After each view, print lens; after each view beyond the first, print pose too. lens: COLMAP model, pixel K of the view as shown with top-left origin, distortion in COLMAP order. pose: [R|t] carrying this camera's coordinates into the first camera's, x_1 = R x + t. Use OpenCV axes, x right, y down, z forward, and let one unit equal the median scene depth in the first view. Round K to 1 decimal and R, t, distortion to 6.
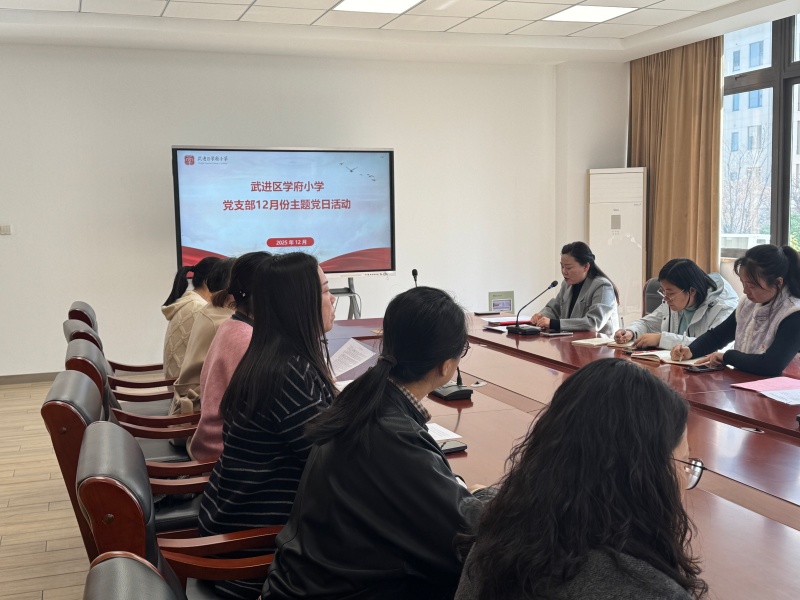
lens RADIAL K [[918.5, 0, 402.0], [0, 918.5, 302.5], [0, 0, 1]] dist [0.076191, 0.000000]
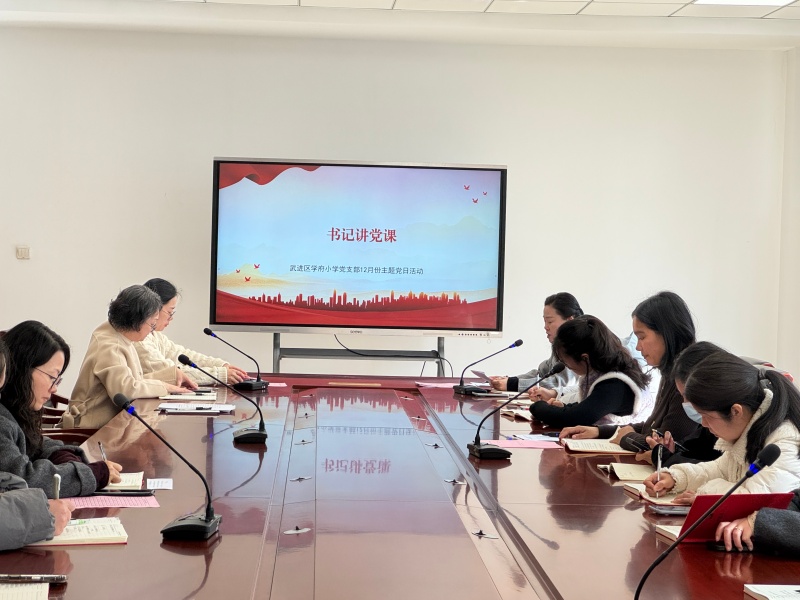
lens RADIAL K [[1886.4, 0, 399.5], [0, 1886.4, 297.8], [0, 0, 1]] dist [0.157298, 0.000000]
pose [[0.953661, 0.051245, -0.296488, 0.387785], [-0.072299, 0.995548, -0.060480, 0.038173], [0.292068, 0.079113, 0.953120, -0.490746]]
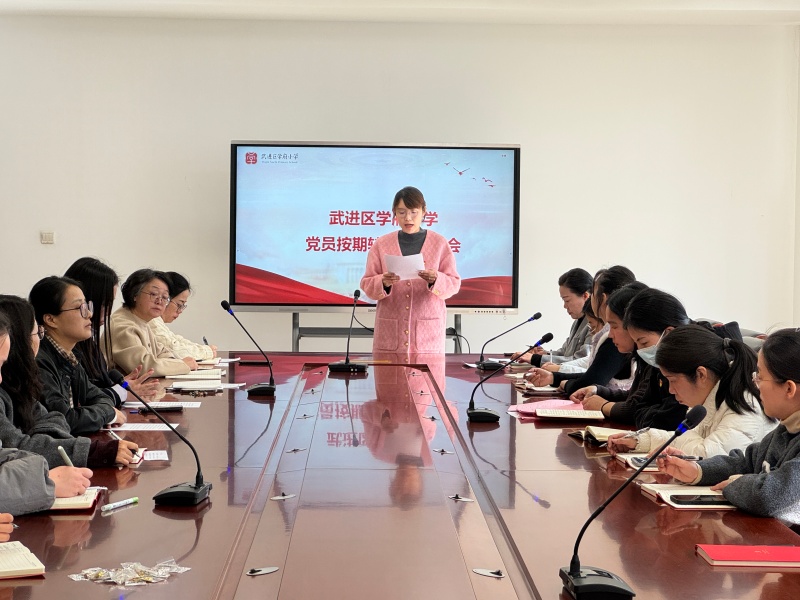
lens RADIAL K [[1886.4, 0, 399.2], [0, 1886.4, 300.3], [0, 0, 1]] dist [0.157298, 0.000000]
pose [[0.949138, 0.040731, -0.312215, 0.408178], [-0.058228, 0.997200, -0.046921, 0.039002], [0.309430, 0.062714, 0.948852, -0.512065]]
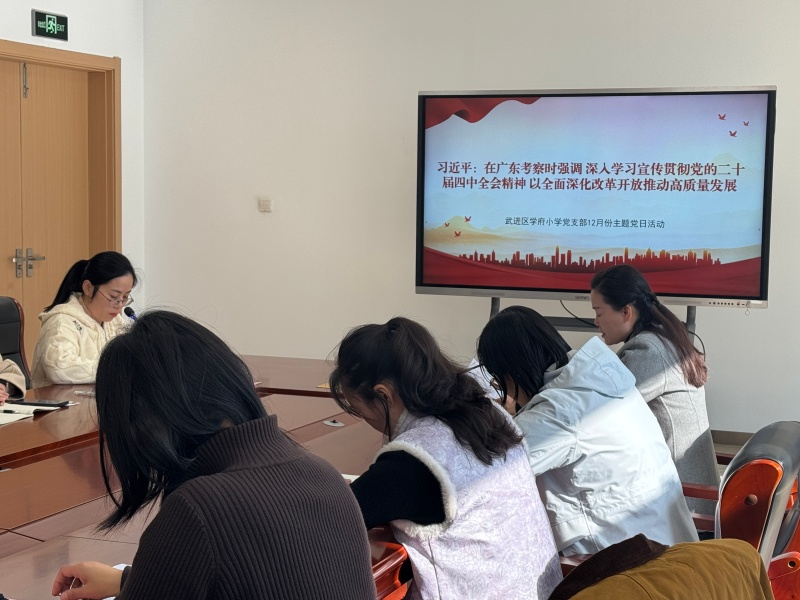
lens RADIAL K [[1416.9, 0, 403.1], [0, 1416.9, 300.1], [0, 0, 1]] dist [0.199253, 0.000000]
pose [[0.754504, 0.081367, -0.651232, 0.436770], [-0.093208, 0.995512, 0.016393, -0.030694], [0.649643, 0.048332, 0.758701, 0.191925]]
